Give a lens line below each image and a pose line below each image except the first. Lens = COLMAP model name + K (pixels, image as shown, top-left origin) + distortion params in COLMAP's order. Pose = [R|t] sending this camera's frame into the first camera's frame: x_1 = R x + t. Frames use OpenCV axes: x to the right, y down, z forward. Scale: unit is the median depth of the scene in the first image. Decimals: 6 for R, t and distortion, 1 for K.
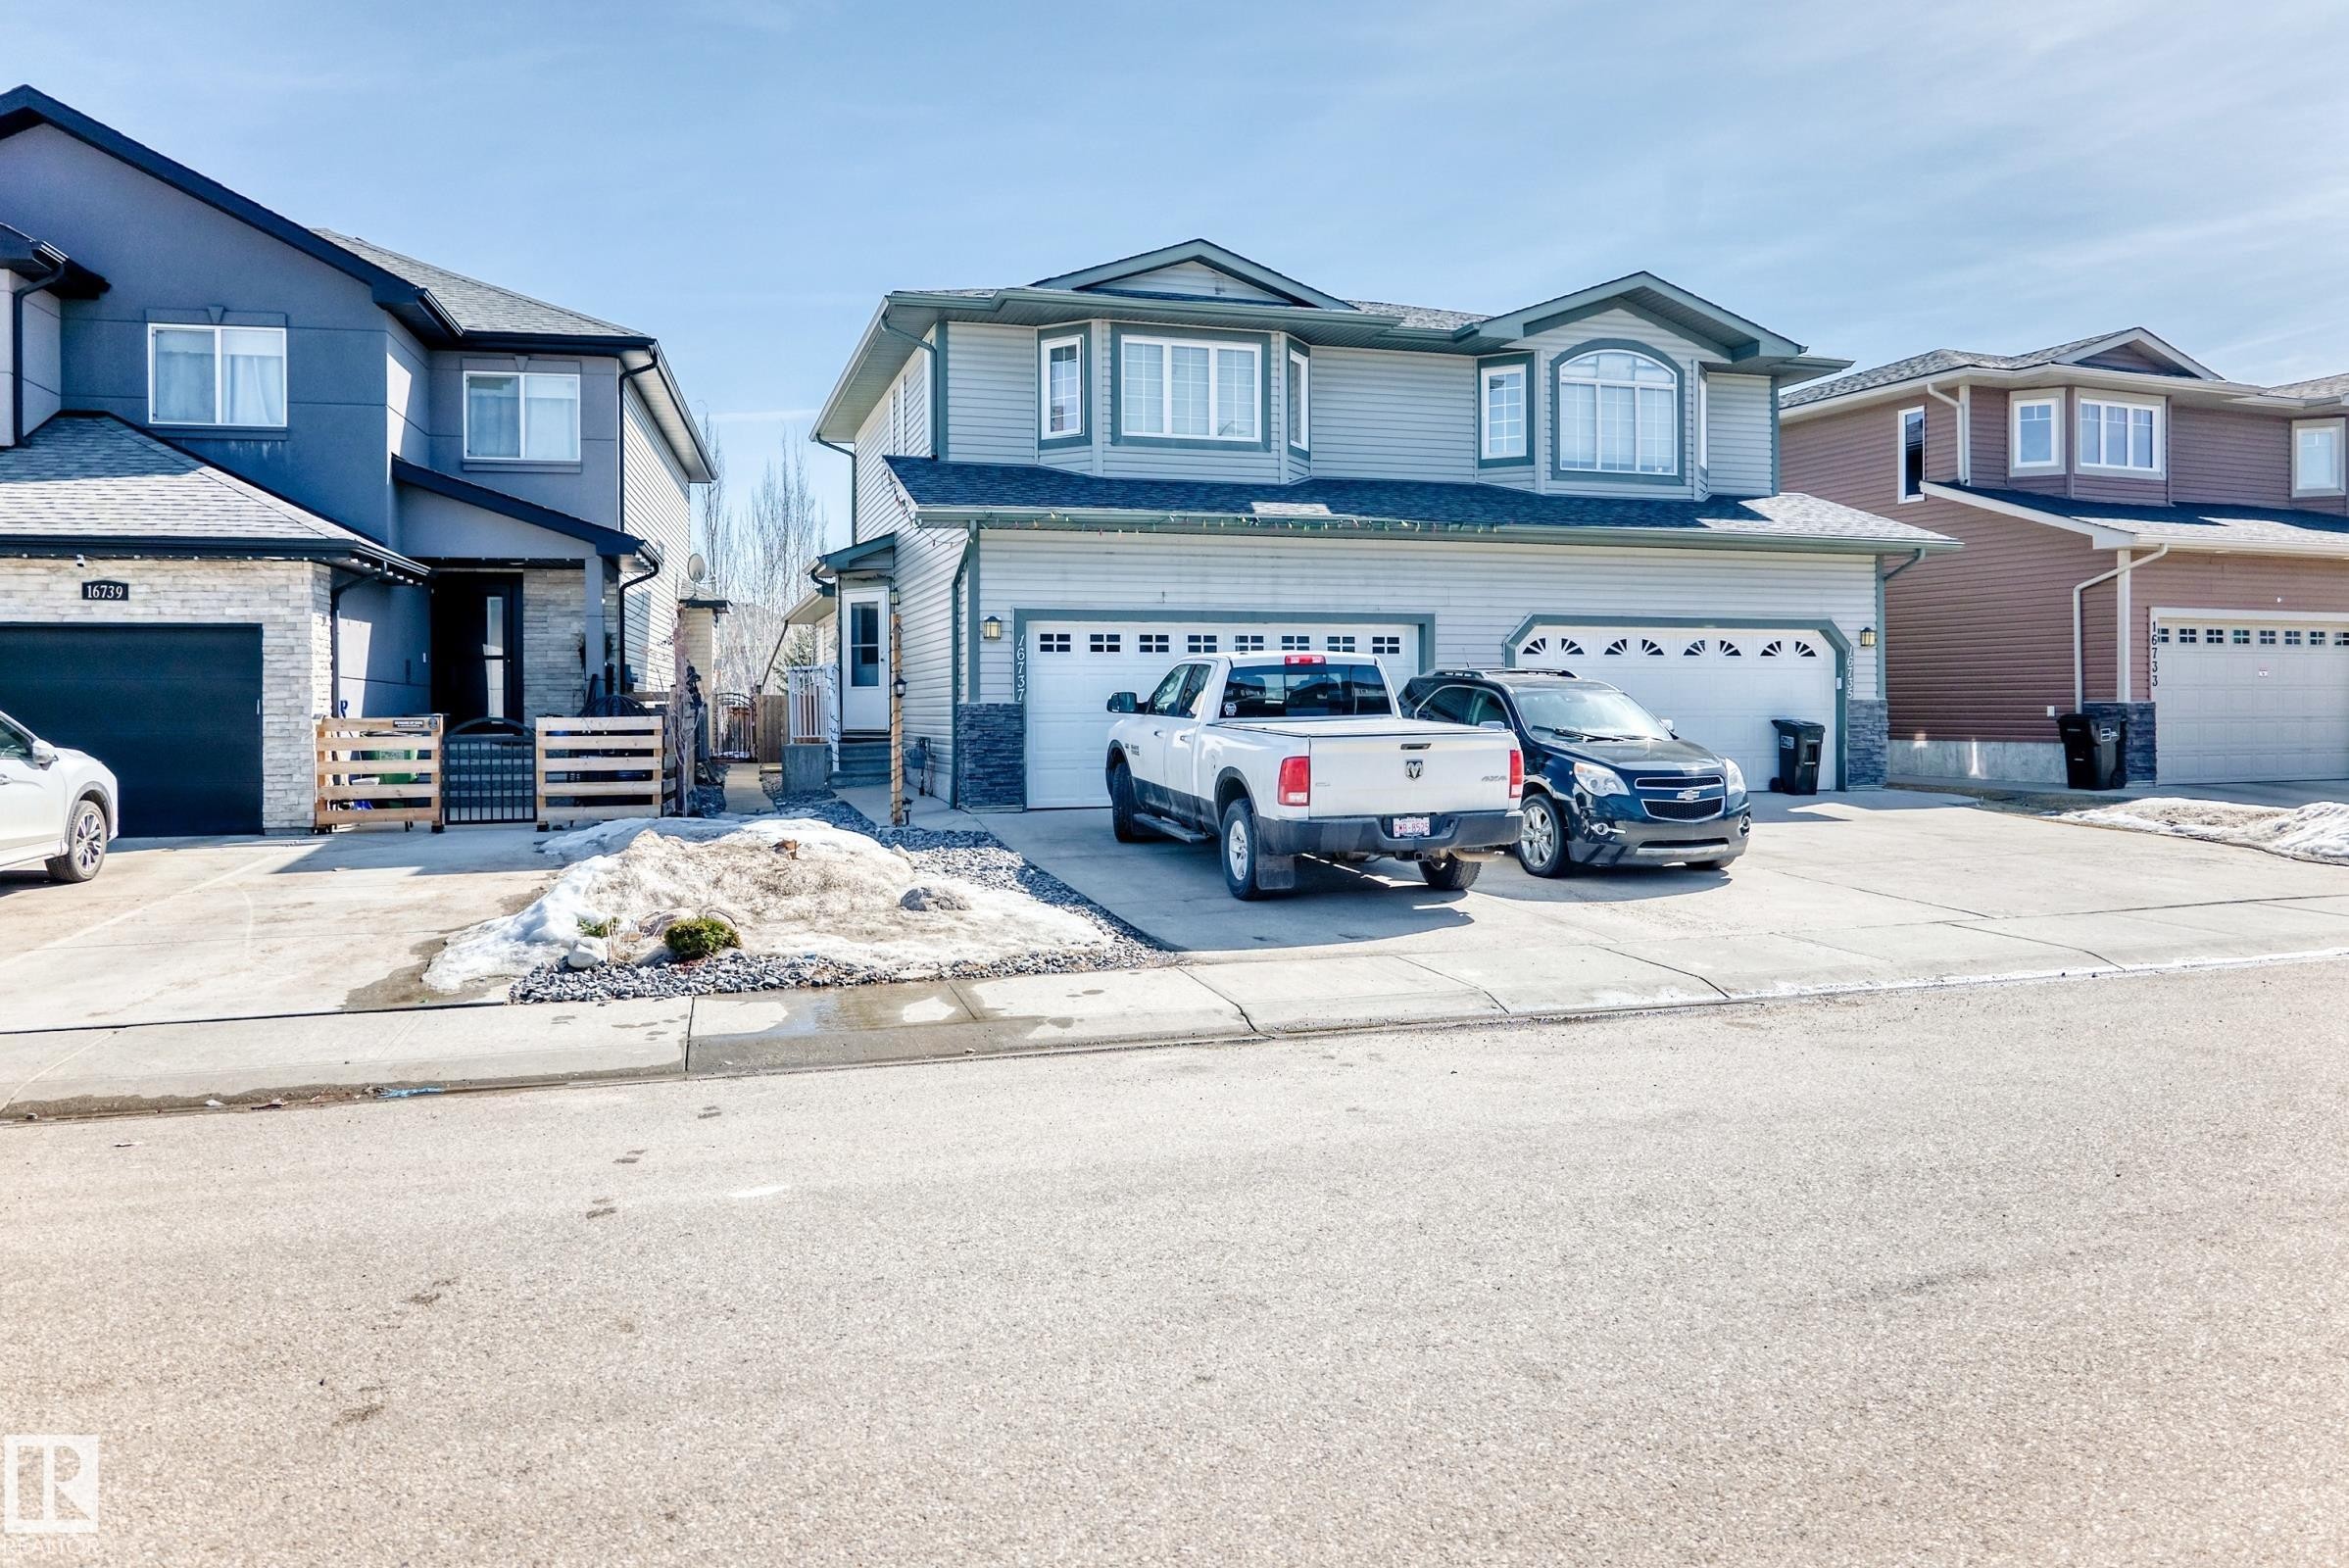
lens RADIAL K [[1406.3, 0, 1174.5], [0, 1406.3, 784.0], [0, 0, 1]] dist [-0.024003, -0.000437]
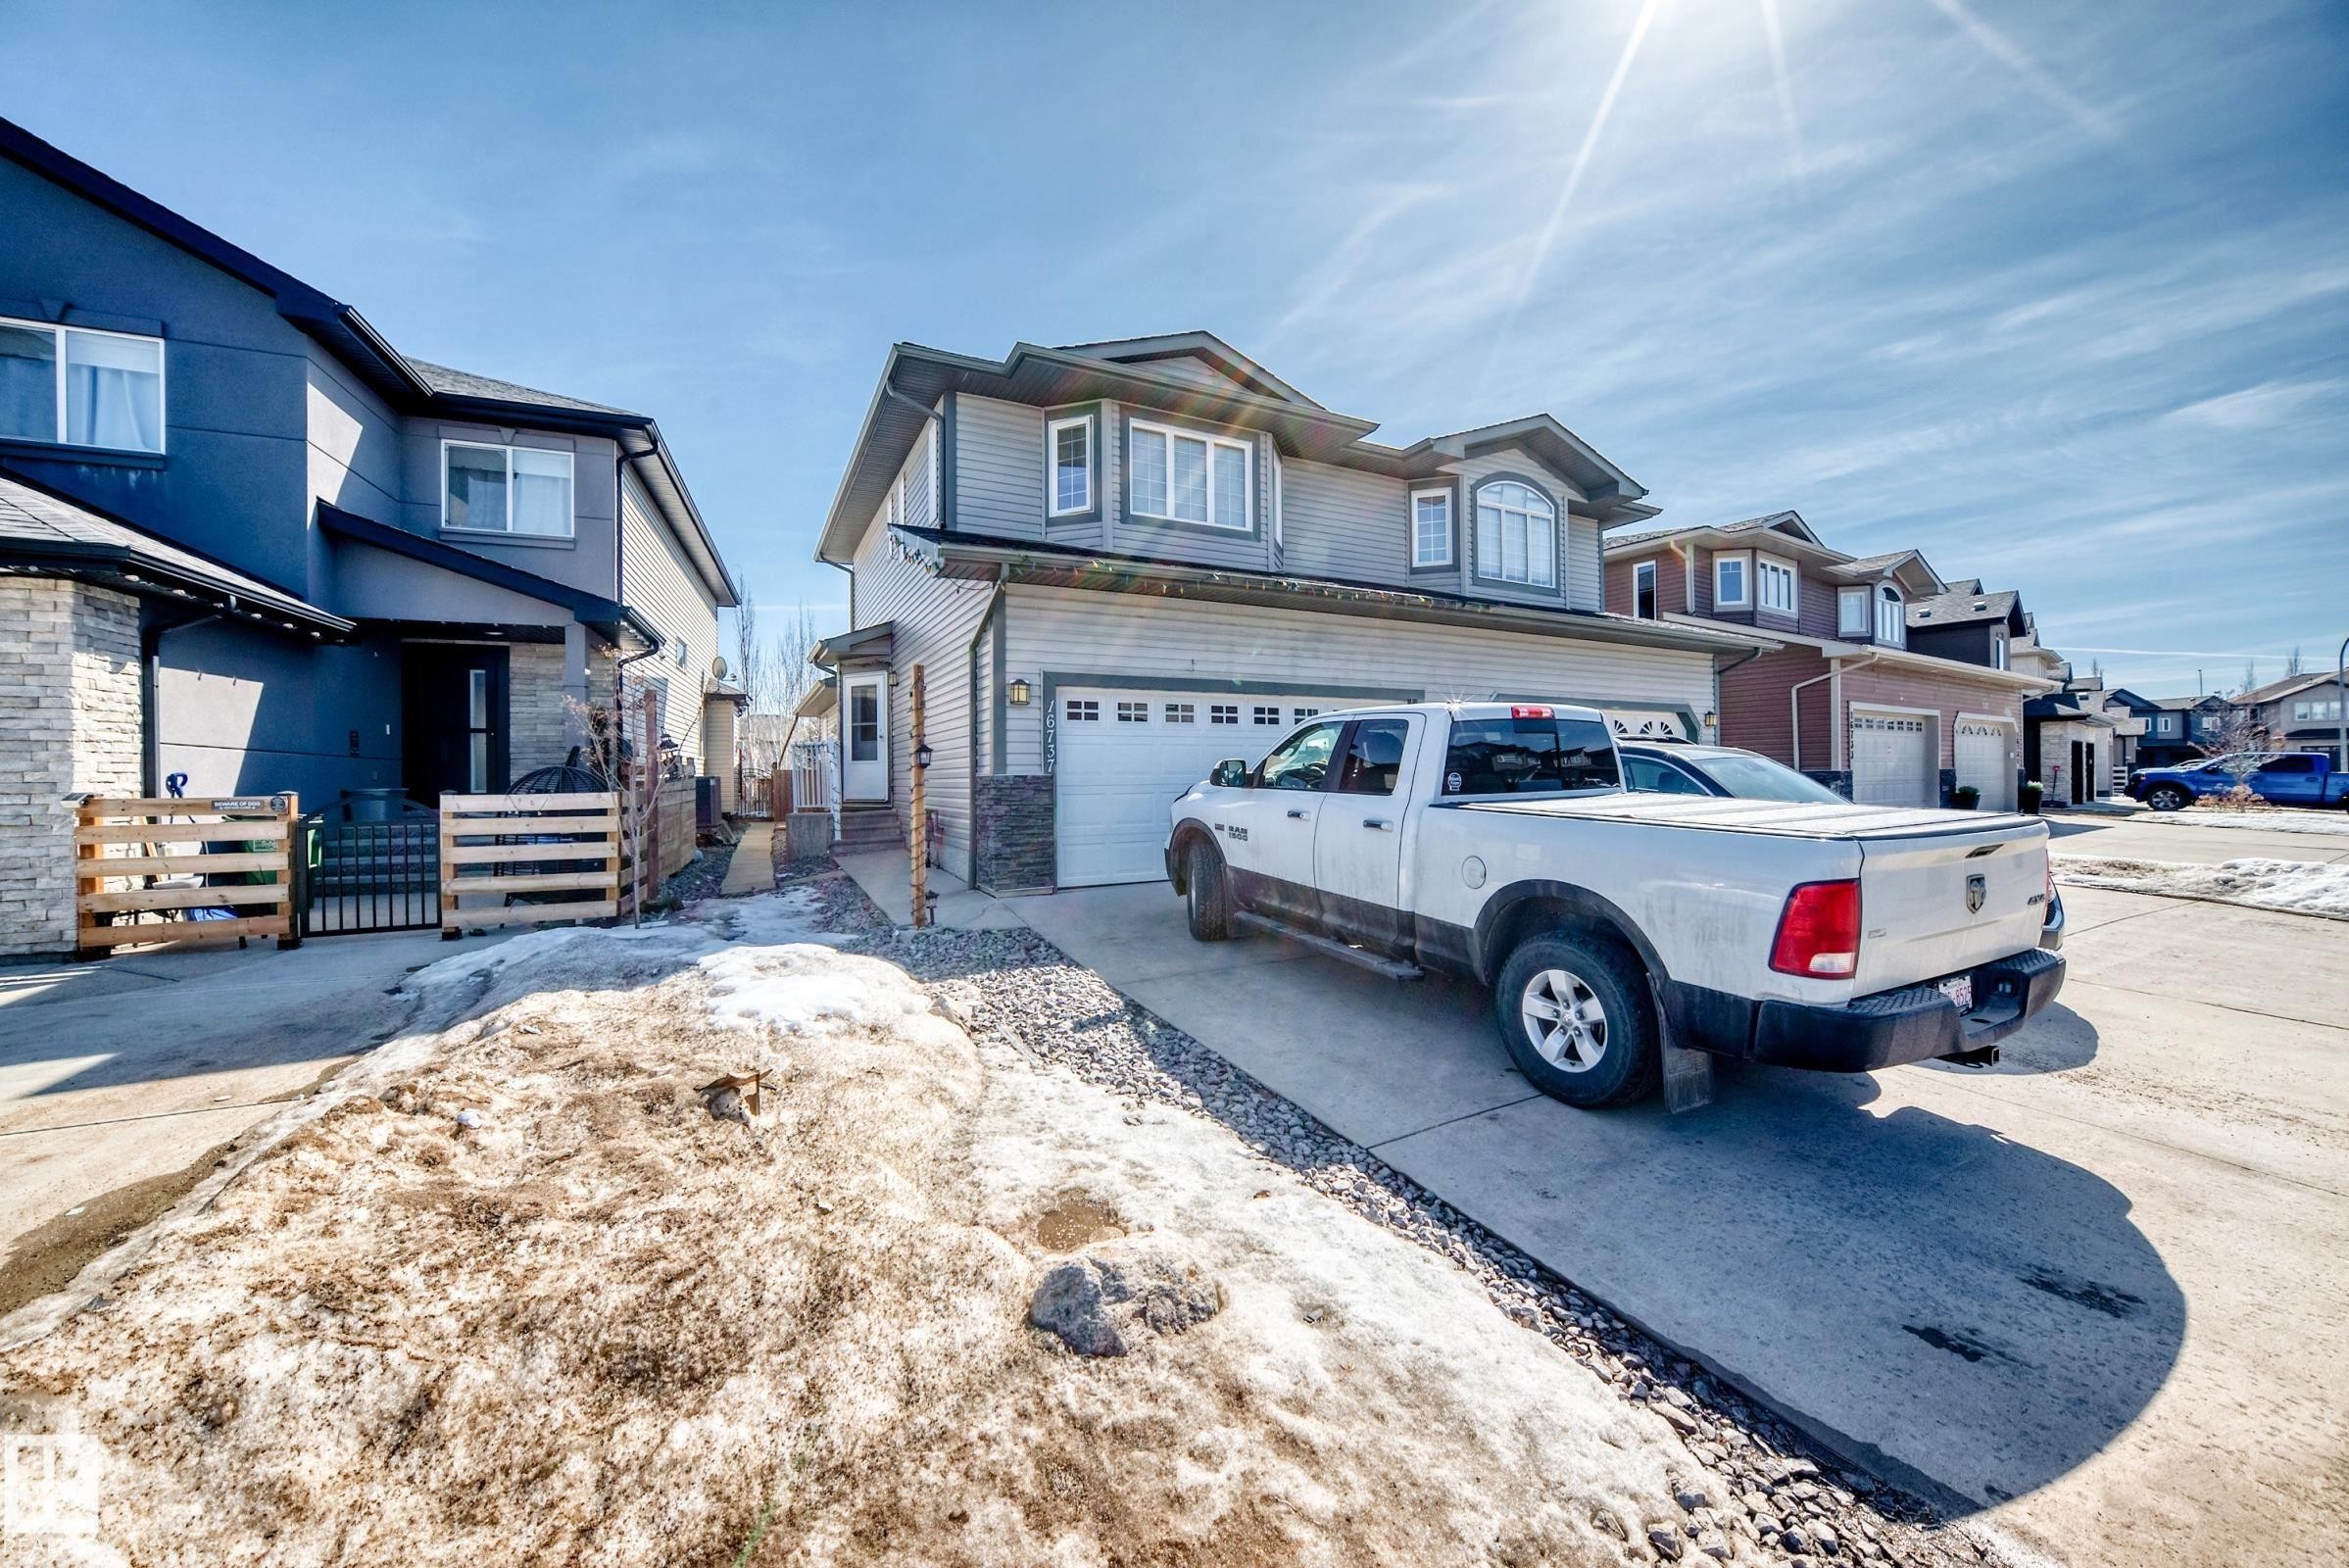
lens RADIAL K [[843.5, 0, 1184.3], [0, 843.5, 800.8], [0, 0, 1]] dist [-0.025612, 0.007122]
pose [[0.987698, -0.008398, 0.156151, -0.097681], [0.012537, 0.999595, -0.025543, -0.022713], [-0.155873, 0.027186, 0.987403, 0.396738]]
